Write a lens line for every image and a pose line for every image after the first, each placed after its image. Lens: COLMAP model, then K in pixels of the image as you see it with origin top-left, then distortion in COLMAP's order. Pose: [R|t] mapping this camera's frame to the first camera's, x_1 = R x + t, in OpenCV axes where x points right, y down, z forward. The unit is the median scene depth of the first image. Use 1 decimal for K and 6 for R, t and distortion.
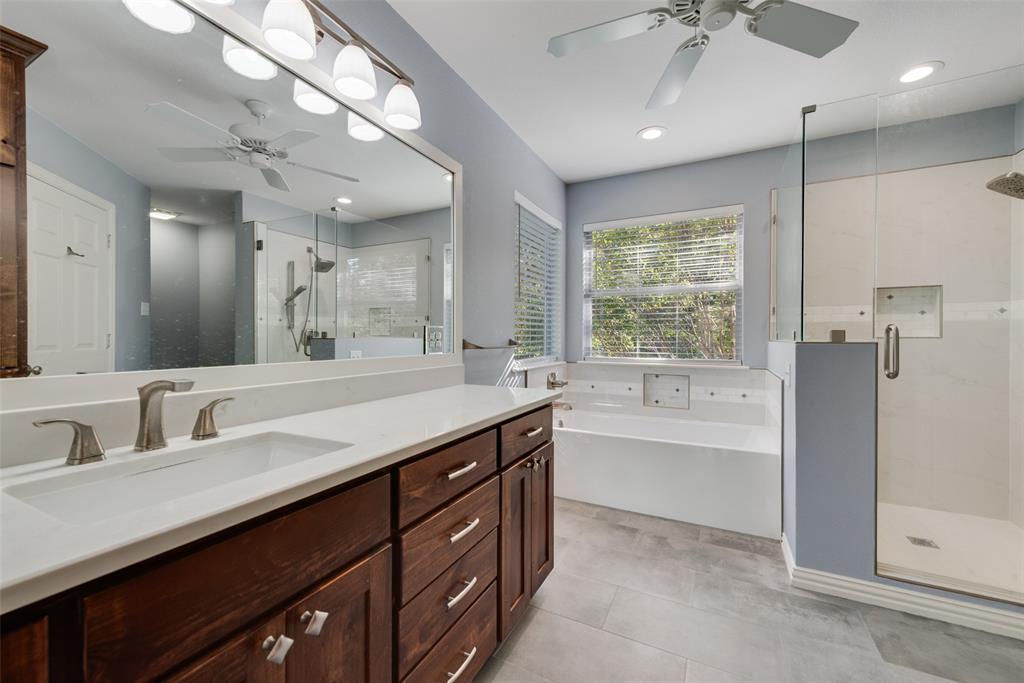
lens RADIAL K [[403.9, 0, 512.7], [0, 403.9, 341.4], [0, 0, 1]] dist [0.011621, -0.003036]
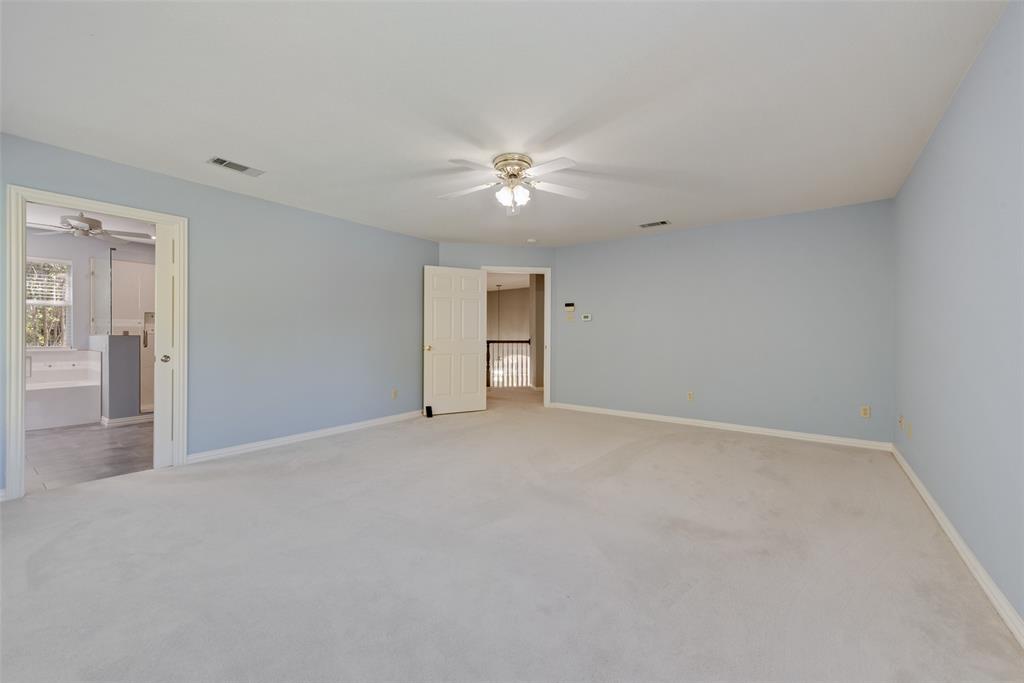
lens RADIAL K [[403.9, 0, 509.7], [0, 403.9, 336.0], [0, 0, 1]] dist [0.011621, -0.003036]
pose [[0.161453, -0.006456, 0.986859, -1.228260], [0.005830, 0.999967, 0.005588, 0.005001], [-0.986863, 0.004851, 0.161485, -1.643106]]
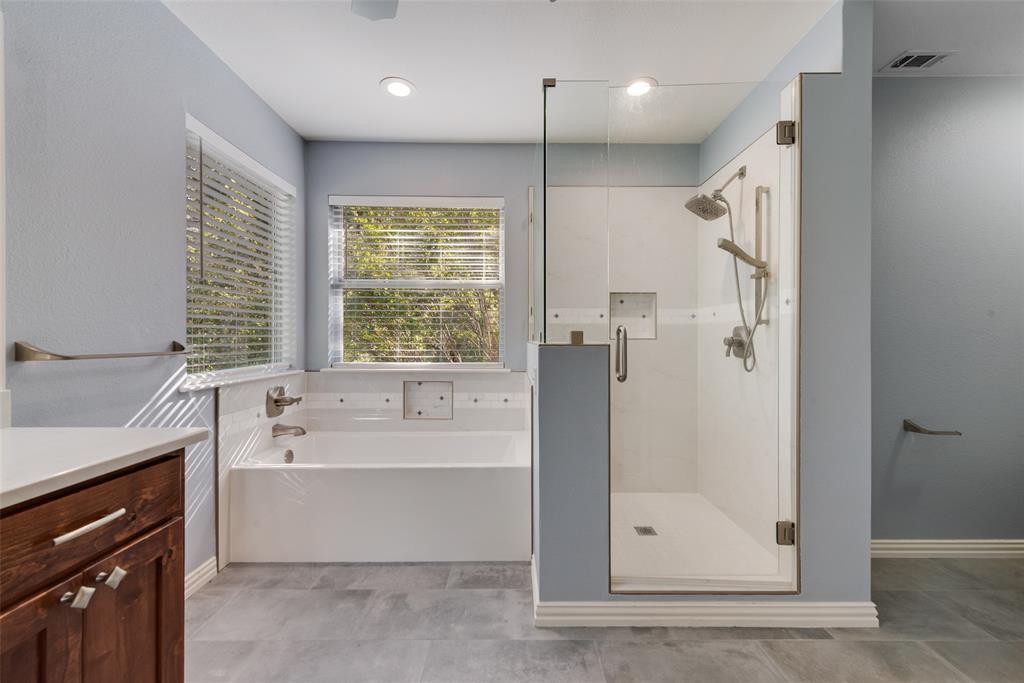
lens RADIAL K [[403.9, 0, 513.3], [0, 403.9, 339.1], [0, 0, 1]] dist [0.011621, -0.003036]
pose [[0.887483, -0.000621, 0.460840, 0.202639], [0.004146, 0.999969, -0.006637, -0.003221], [-0.460822, 0.007801, 0.887458, 0.206807]]
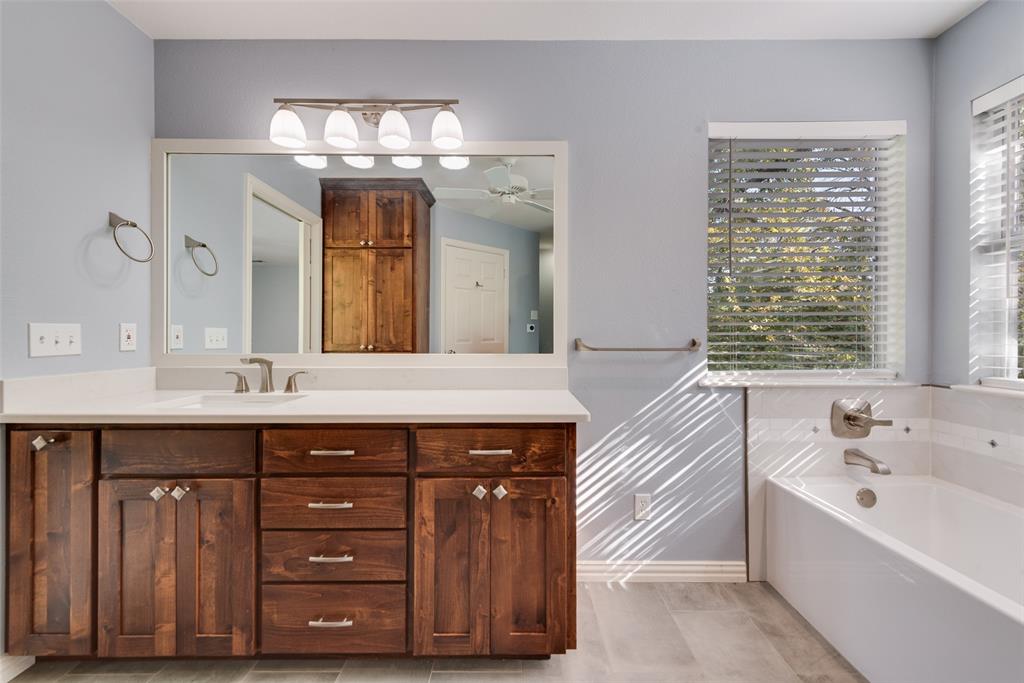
lens RADIAL K [[403.9, 0, 514.2], [0, 403.9, 335.8], [0, 0, 1]] dist [0.011621, -0.003036]
pose [[0.453997, -0.001044, -0.891002, 0.563168], [-0.008458, 0.999949, -0.005481, -0.005440], [0.890963, 0.010024, 0.453965, 0.463119]]
